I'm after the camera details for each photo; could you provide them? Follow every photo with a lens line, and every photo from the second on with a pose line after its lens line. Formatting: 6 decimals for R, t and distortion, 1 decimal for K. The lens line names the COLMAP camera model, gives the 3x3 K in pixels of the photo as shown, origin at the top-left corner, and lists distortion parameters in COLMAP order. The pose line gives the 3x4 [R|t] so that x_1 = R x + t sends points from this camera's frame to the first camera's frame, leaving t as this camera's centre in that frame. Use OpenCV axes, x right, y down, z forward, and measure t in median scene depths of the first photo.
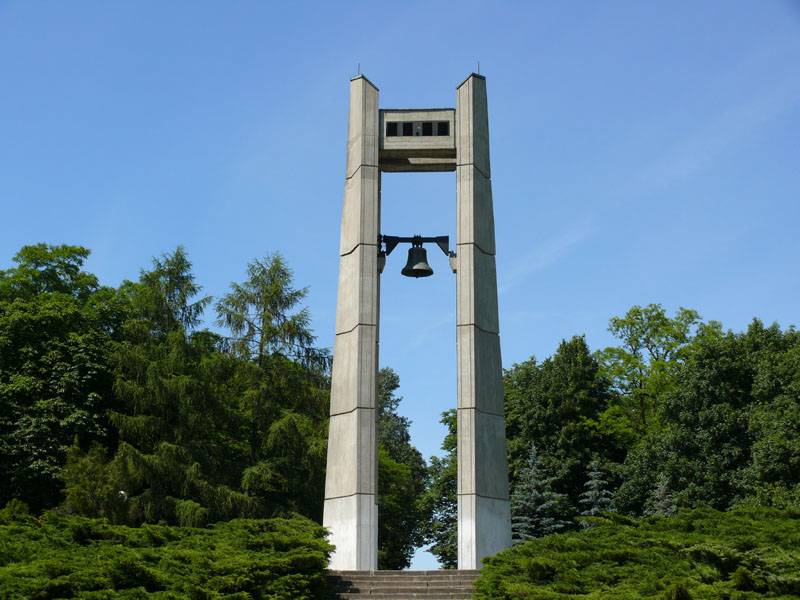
lens RADIAL K [[1563.2, 0, 400.0], [0, 1563.2, 300.0], [0, 0, 1]] dist [-0.001688, 0.013604]
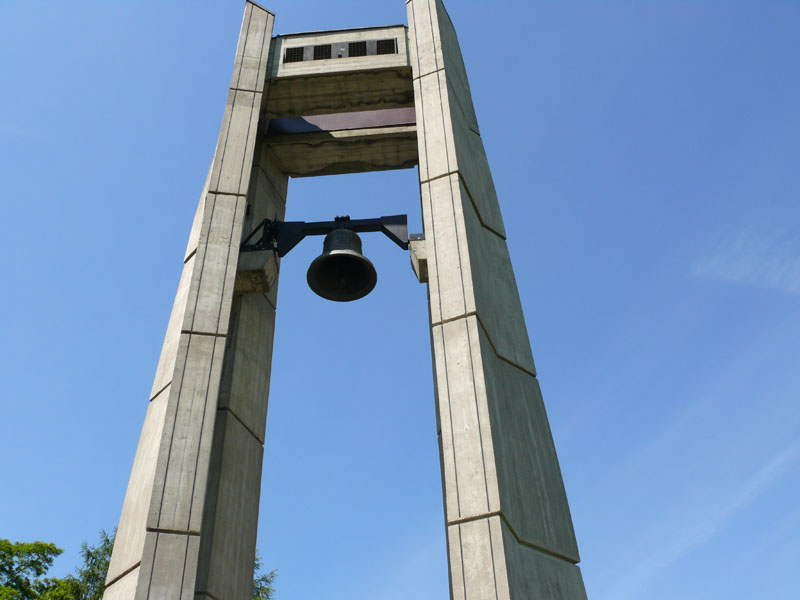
lens RADIAL K [[832.0, 0, 400.0], [0, 832.0, 300.0], [0, 0, 1]] dist [-0.195830, 0.228355]
pose [[0.998616, -0.052592, -0.000004, 0.027732], [0.046980, 0.892083, -0.449424, 0.099803], [0.023640, 0.448801, 0.893319, 0.781247]]
